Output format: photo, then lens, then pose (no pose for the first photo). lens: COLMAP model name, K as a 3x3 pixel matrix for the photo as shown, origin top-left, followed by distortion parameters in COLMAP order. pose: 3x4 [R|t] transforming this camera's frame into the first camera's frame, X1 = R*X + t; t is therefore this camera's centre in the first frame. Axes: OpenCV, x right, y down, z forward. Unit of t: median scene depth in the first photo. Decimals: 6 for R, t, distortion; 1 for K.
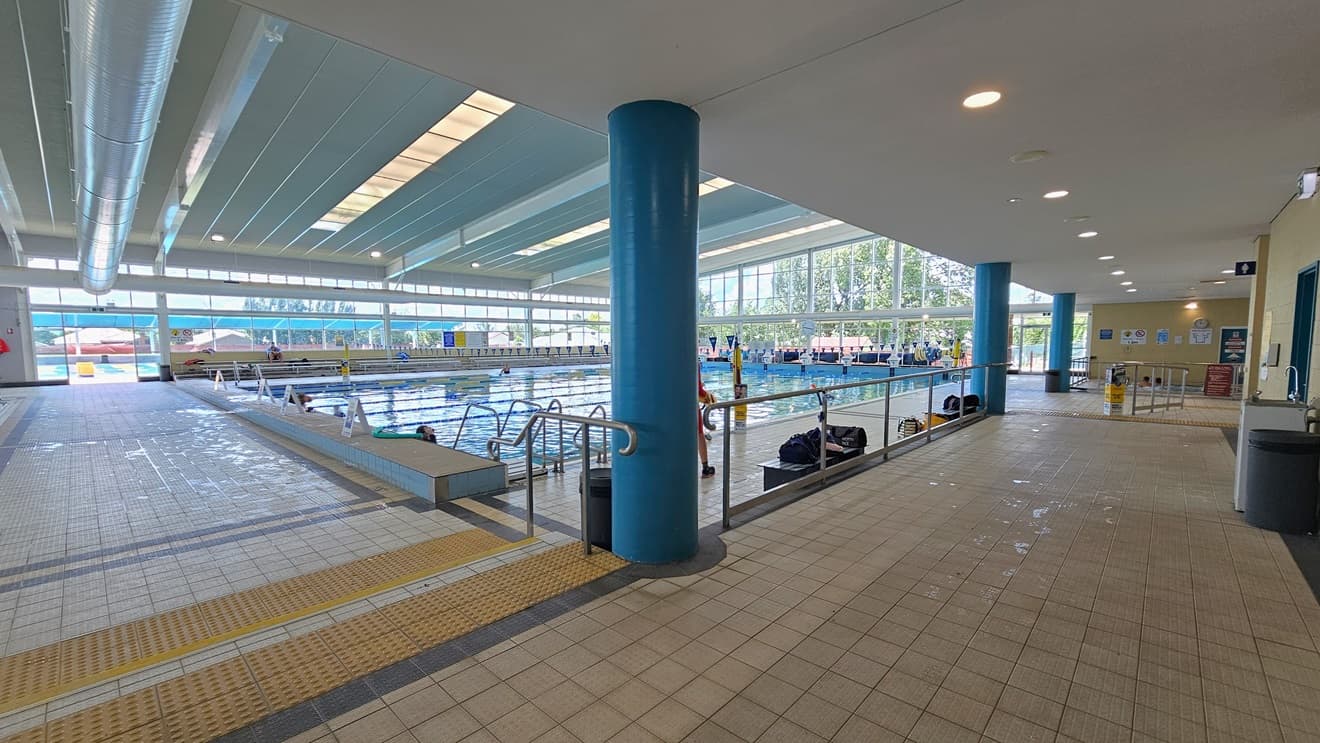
lens RADIAL K [[540.4, 0, 668.5], [0, 540.4, 375.2], [0, 0, 1]] dist [-0.006998, 0.000372]
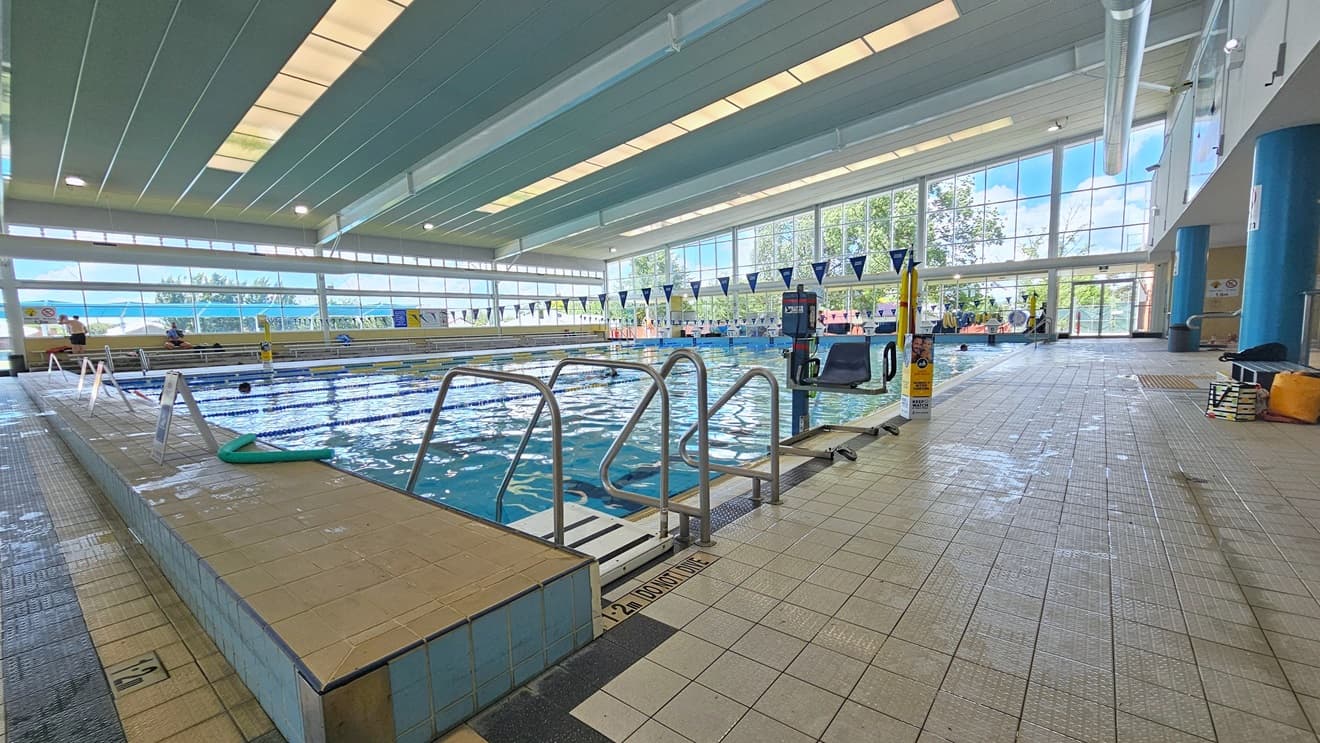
lens RADIAL K [[540.4, 0, 657.3], [0, 540.4, 371.9], [0, 0, 1]] dist [-0.006998, 0.000372]
pose [[0.998110, -0.031143, 0.052977, -0.042921], [0.029975, 0.999293, 0.022707, 0.008605], [-0.053647, -0.021077, 0.998338, 0.109804]]
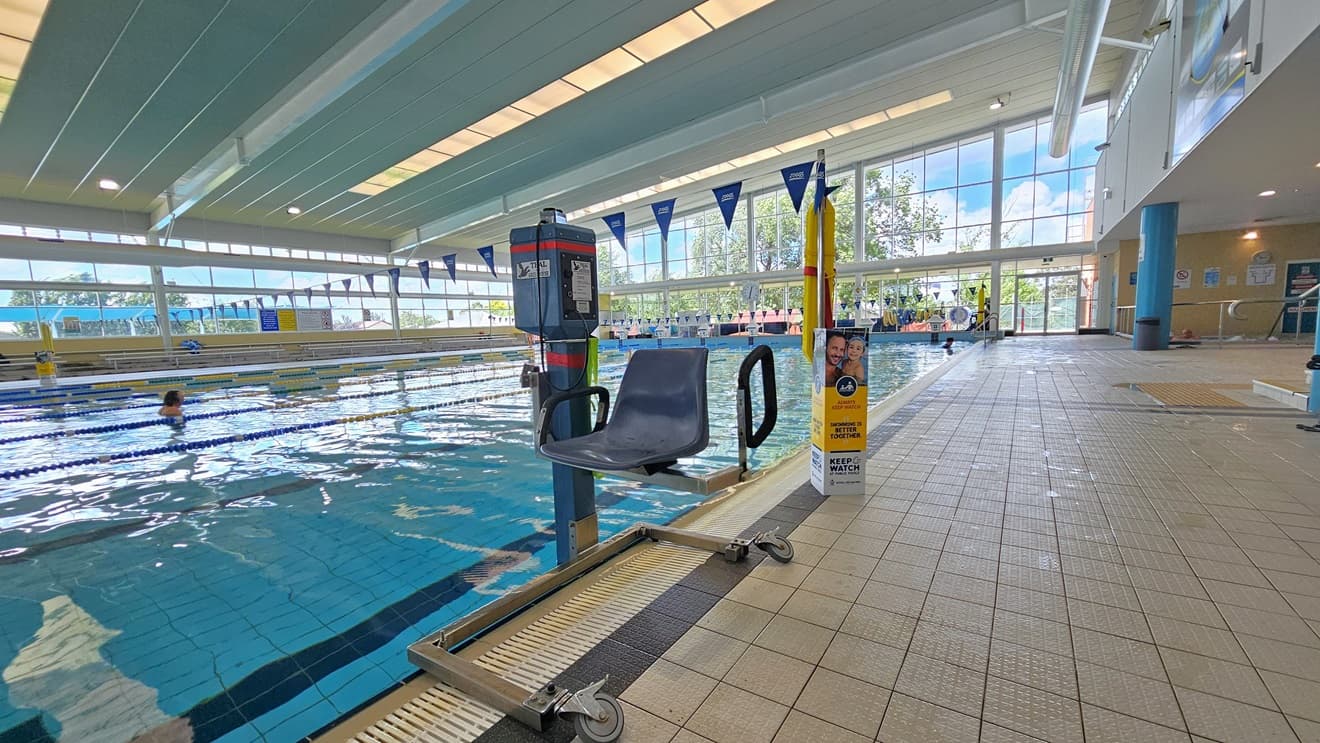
lens RADIAL K [[540.4, 0, 655.9], [0, 540.4, 367.3], [0, 0, 1]] dist [-0.006998, 0.000372]
pose [[0.989174, -0.045377, 0.139554, -0.001326], [0.043781, 0.998936, 0.014491, 0.006943], [-0.140063, -0.008224, 0.990108, 0.179310]]
